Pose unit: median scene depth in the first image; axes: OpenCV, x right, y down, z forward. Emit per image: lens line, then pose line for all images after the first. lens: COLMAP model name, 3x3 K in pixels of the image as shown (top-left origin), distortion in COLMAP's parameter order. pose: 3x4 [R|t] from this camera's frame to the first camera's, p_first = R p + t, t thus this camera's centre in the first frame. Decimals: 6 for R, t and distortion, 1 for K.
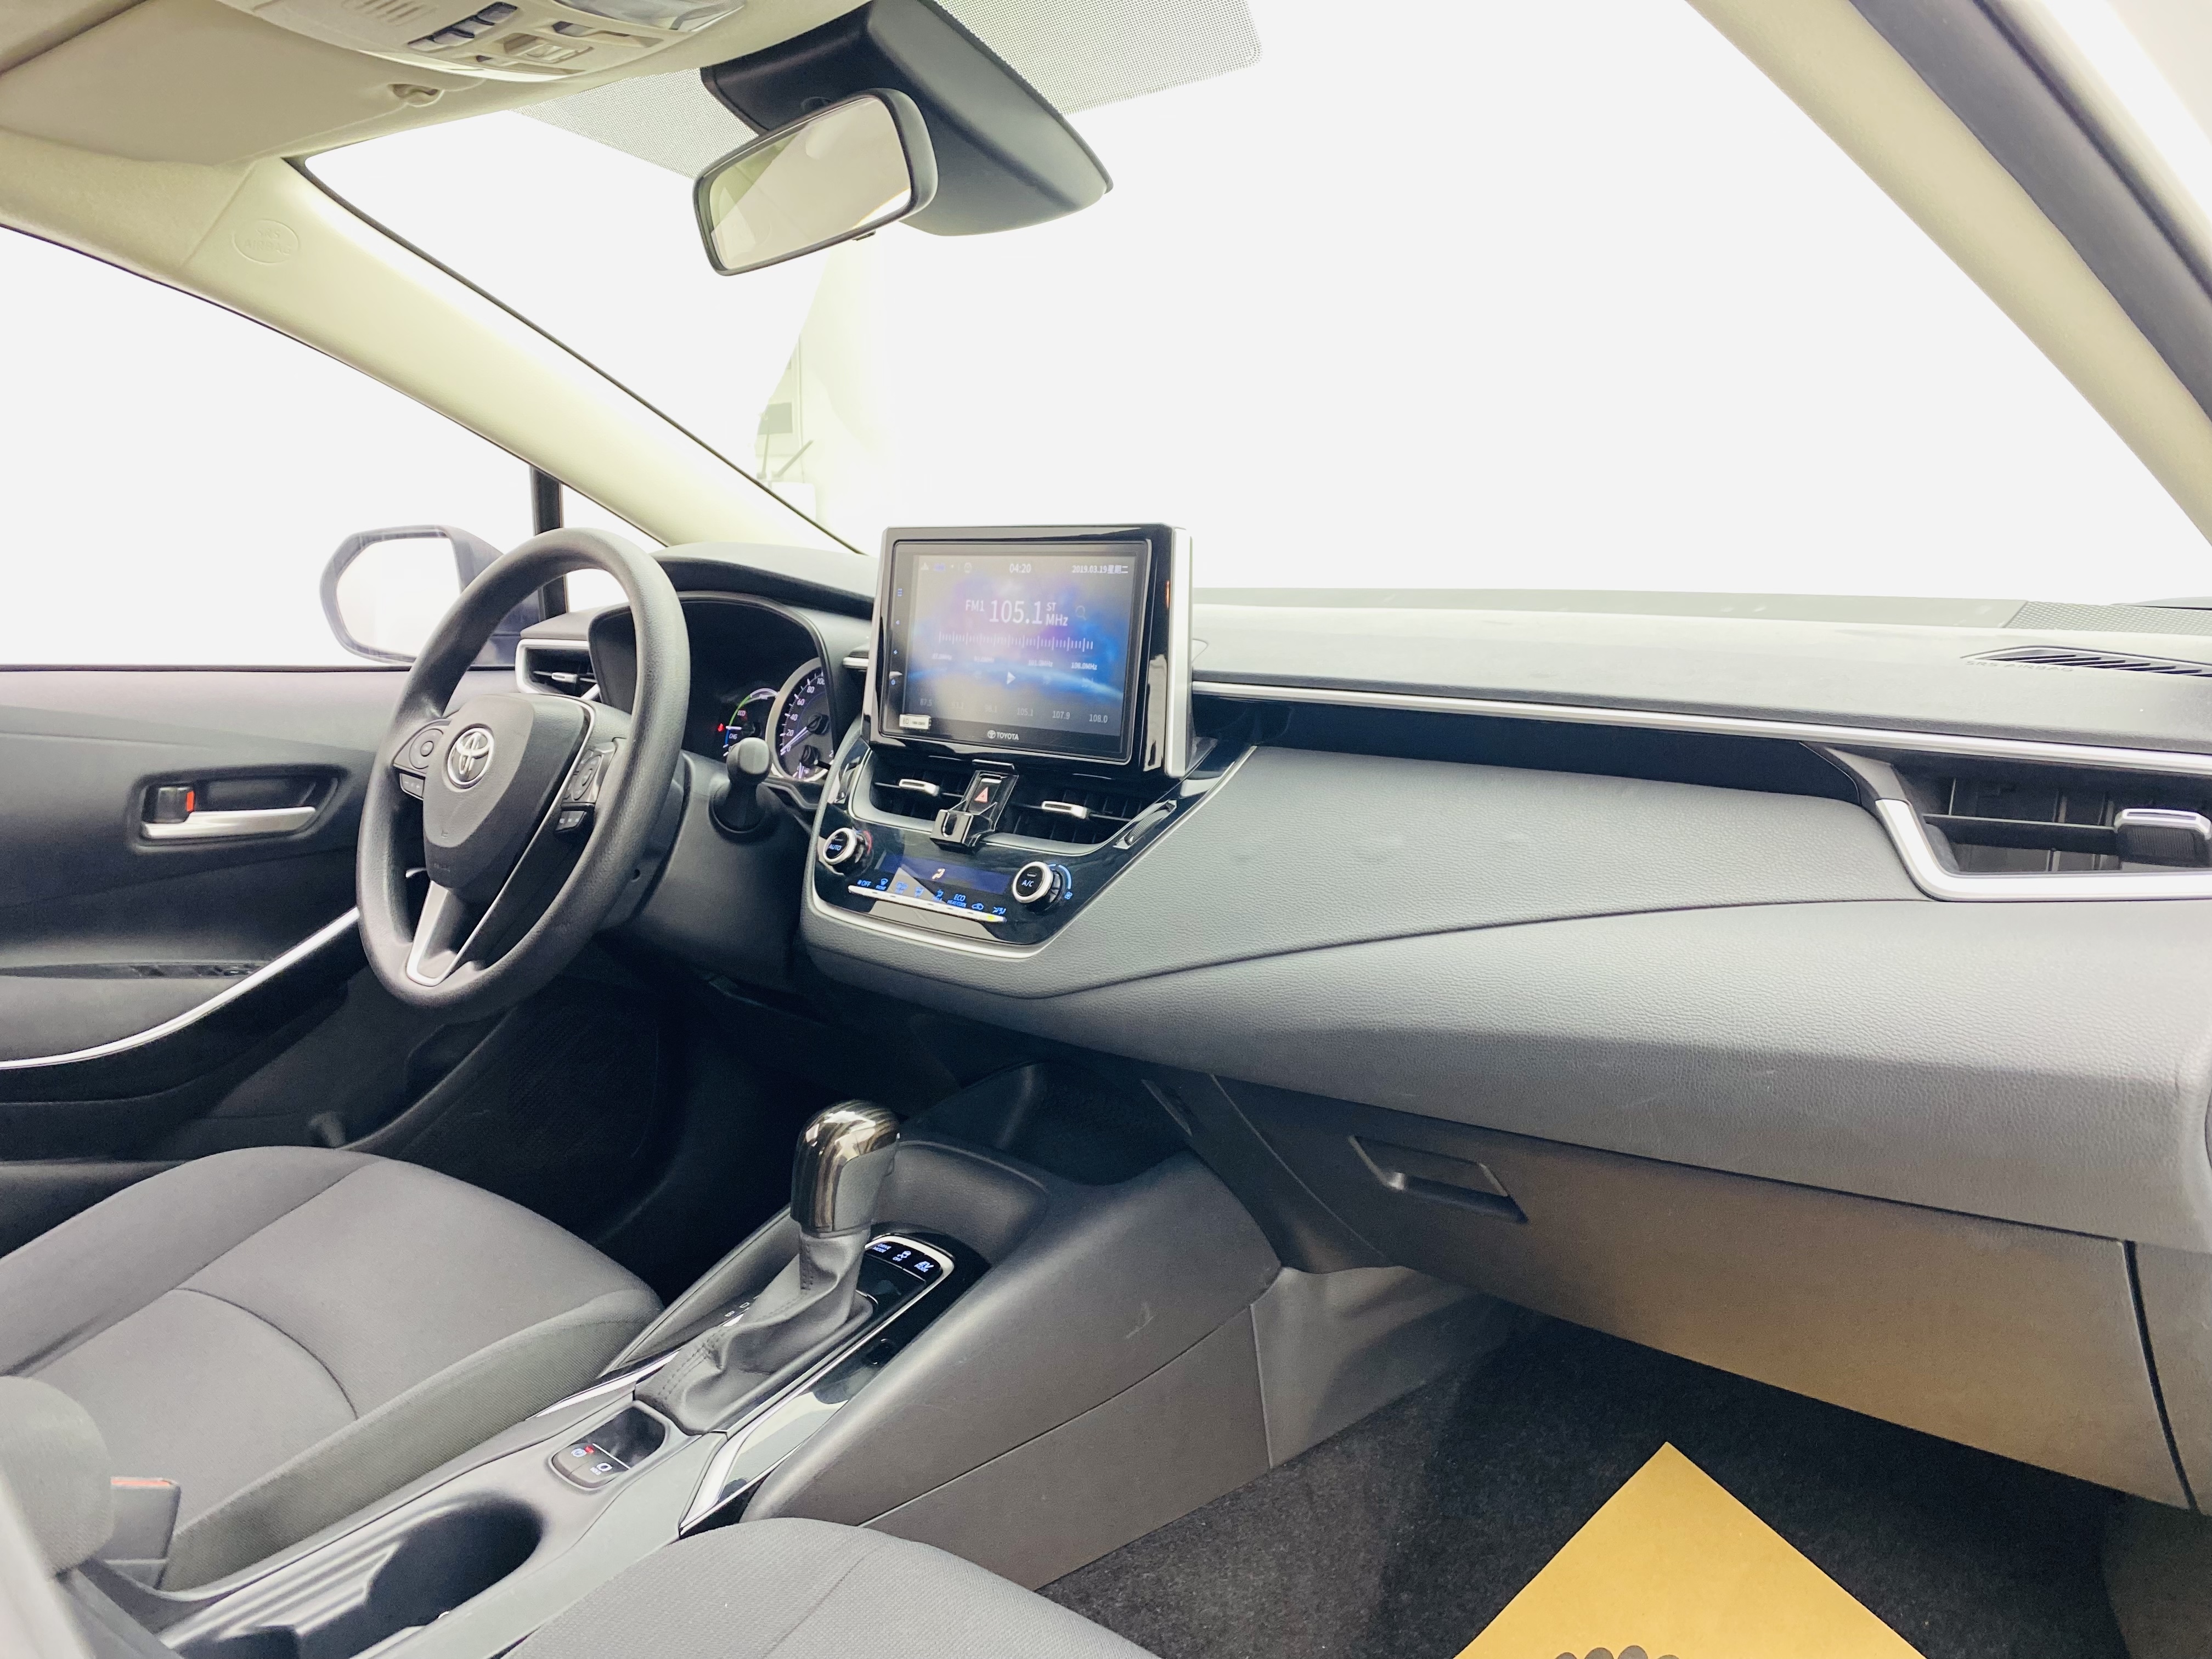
lens RADIAL K [[1685.3, 0, 1106.0], [0, 1685.3, 829.5], [0, 0, 1]] dist [0.016414, -0.000482]
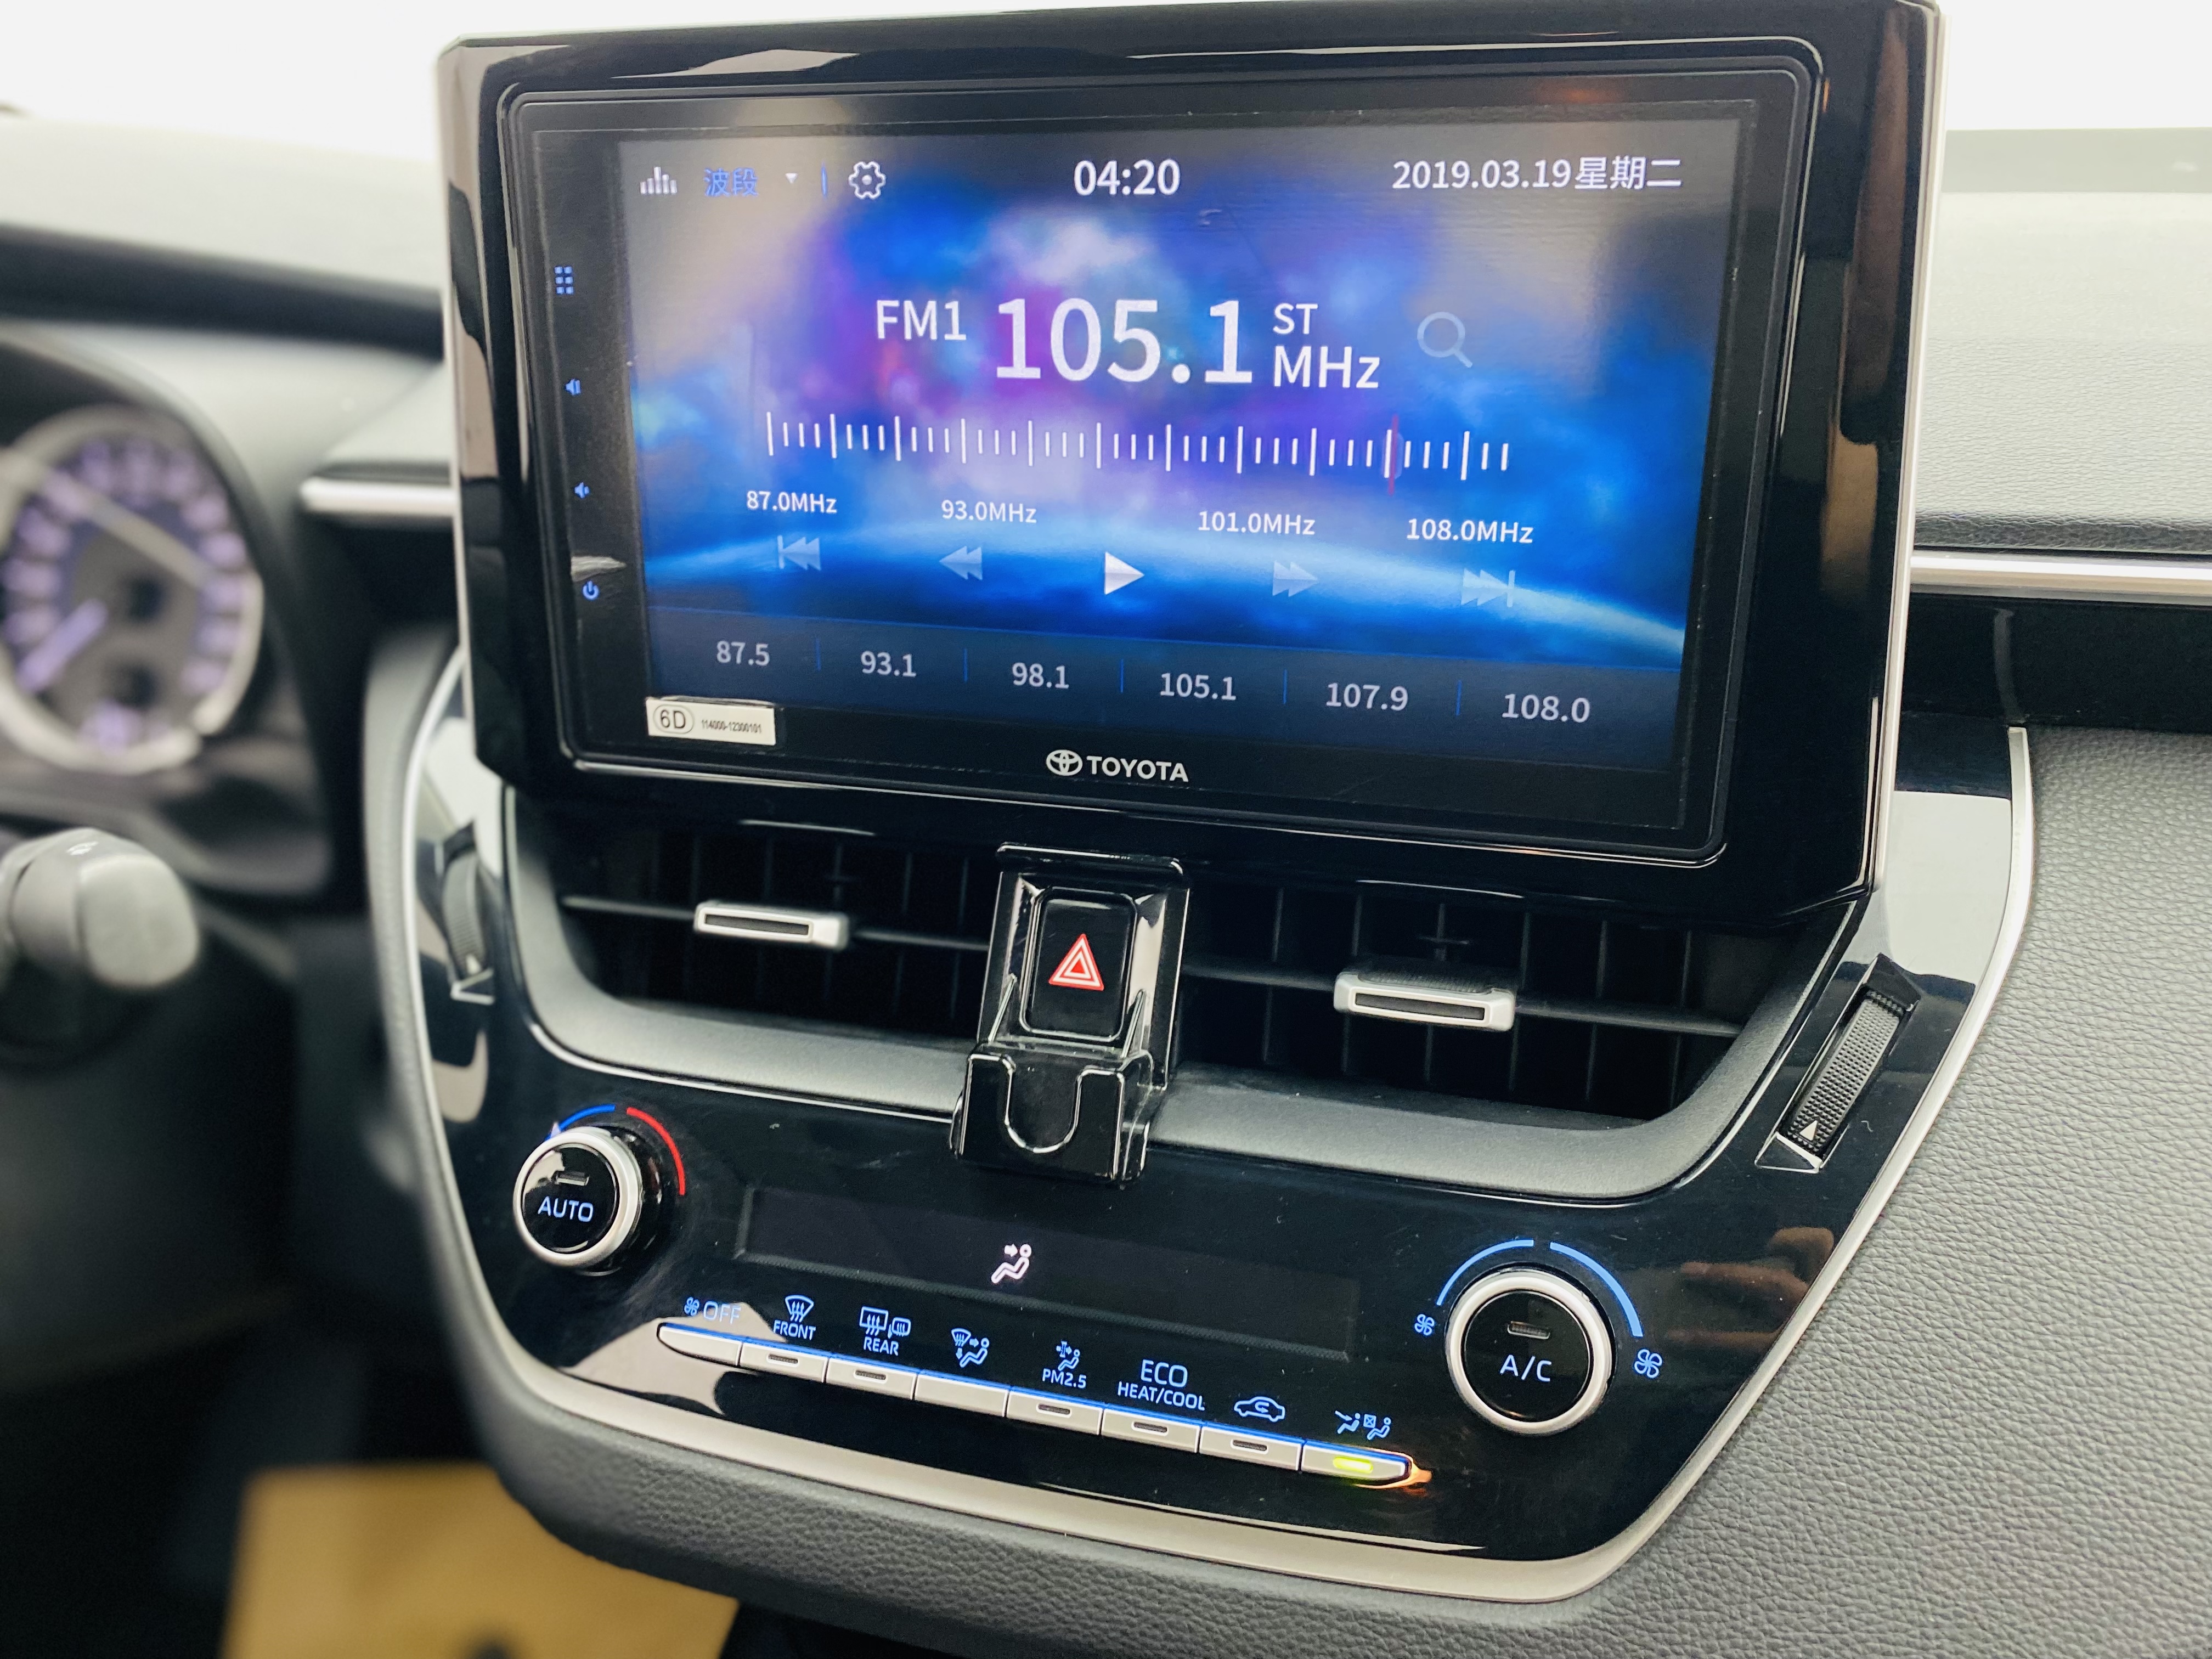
lens RADIAL K [[1666.9, 0, 1106.0], [0, 1666.9, 829.5], [0, 0, 1]] dist [0.002512, -0.001169]
pose [[0.885658, -0.220345, 0.408727, -0.184322], [0.104779, 0.952370, 0.286379, -0.128554], [-0.452361, -0.210808, 0.866562, 0.726338]]
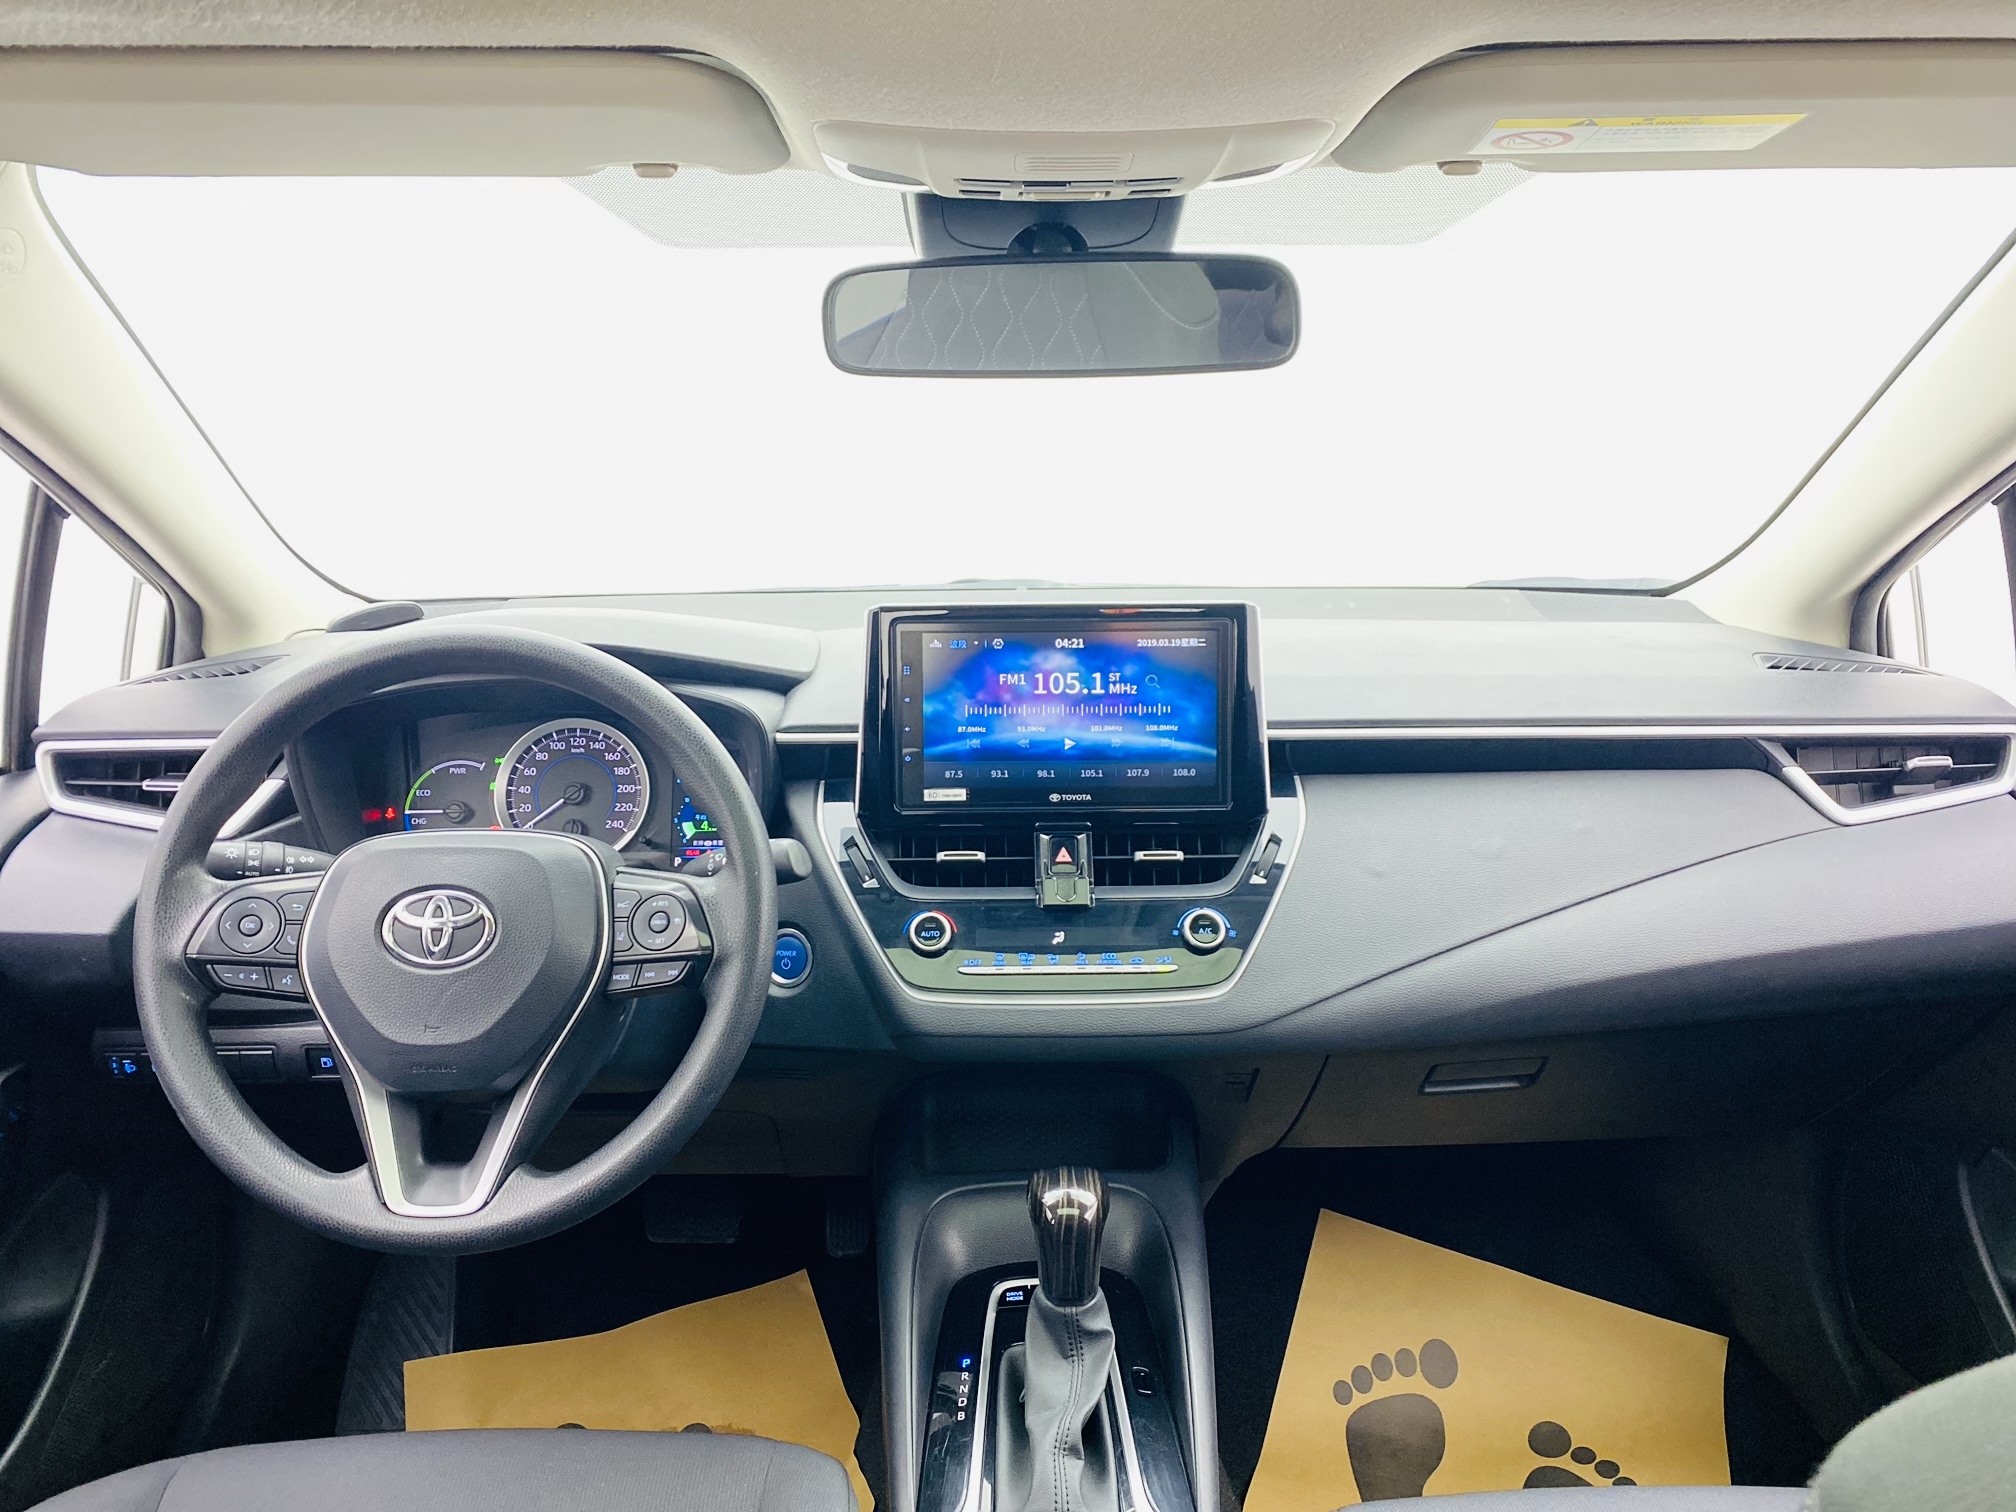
lens RADIAL K [[1511.6, 0, 1008.7], [0, 1511.6, 723.0], [0, 0, 1]] dist [0.004029, 0.000534]
pose [[0.717076, -0.142427, 0.682288, -0.729982], [0.117770, 0.989583, 0.082800, -0.184646], [-0.686973, 0.020979, 0.726380, 0.317277]]
